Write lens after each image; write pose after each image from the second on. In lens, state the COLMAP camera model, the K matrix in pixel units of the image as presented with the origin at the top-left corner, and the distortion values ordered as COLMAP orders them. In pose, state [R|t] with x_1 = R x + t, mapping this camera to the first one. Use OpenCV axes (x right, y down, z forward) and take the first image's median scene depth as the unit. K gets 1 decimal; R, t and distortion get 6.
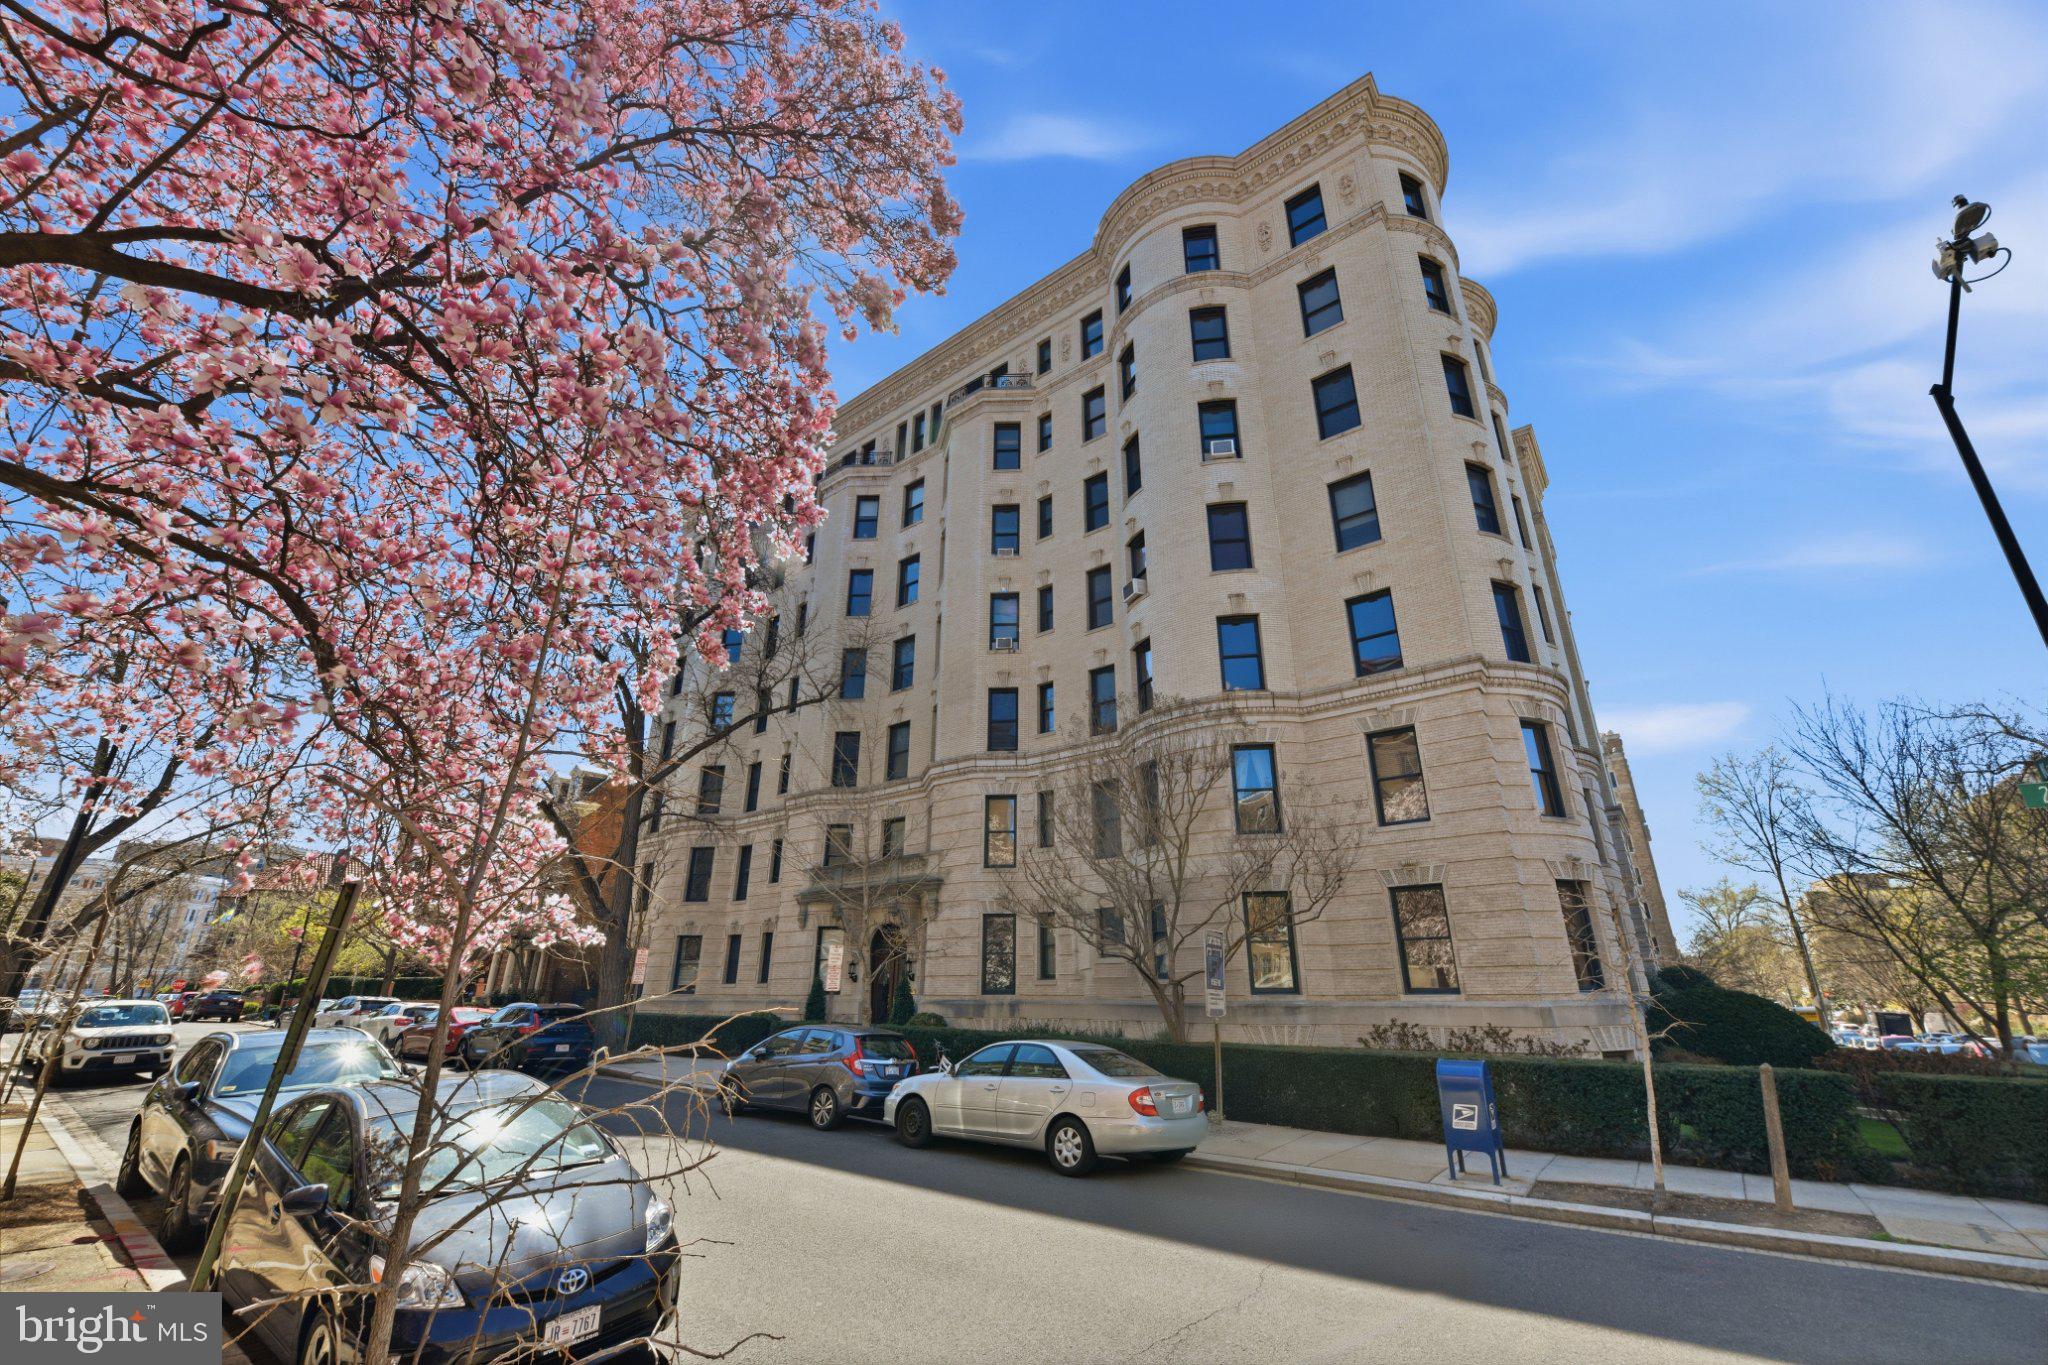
lens RADIAL K [[822.0, 0, 1039.9], [0, 822.0, 678.0], [0, 0, 1]] dist [-0.009496, -0.001378]
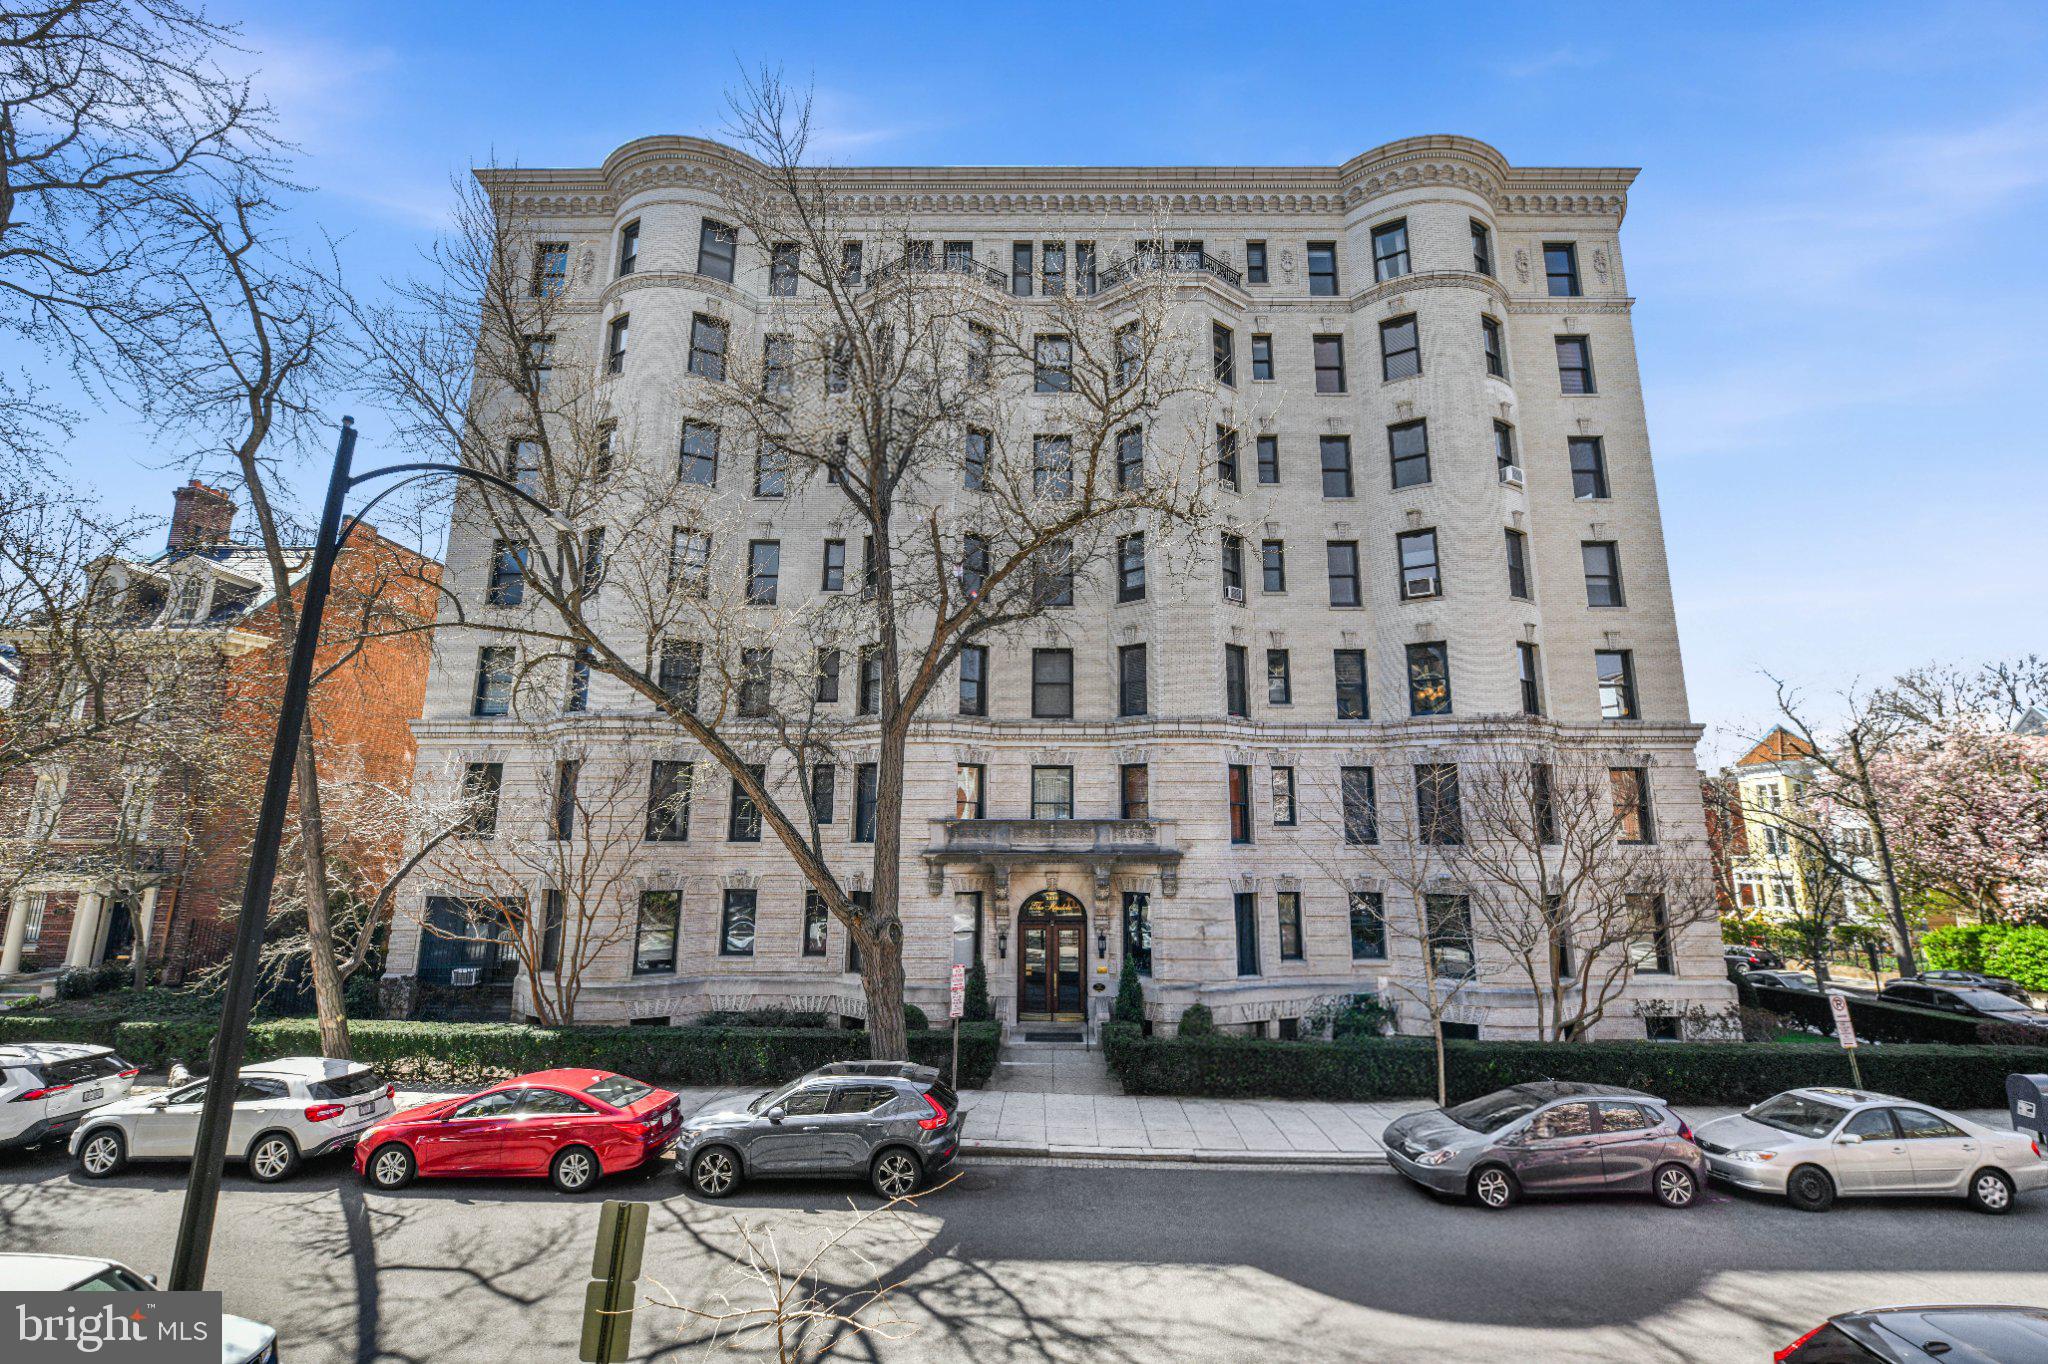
lens RADIAL K [[825.9, 0, 1030.9], [0, 825.9, 681.6], [0, 0, 1]] dist [-0.002449, -0.000412]
pose [[0.782695, 0.120491, 0.610631, -0.796786], [-0.227968, 0.968404, 0.101117, 0.010919], [-0.579153, -0.218348, 0.785433, 0.418827]]
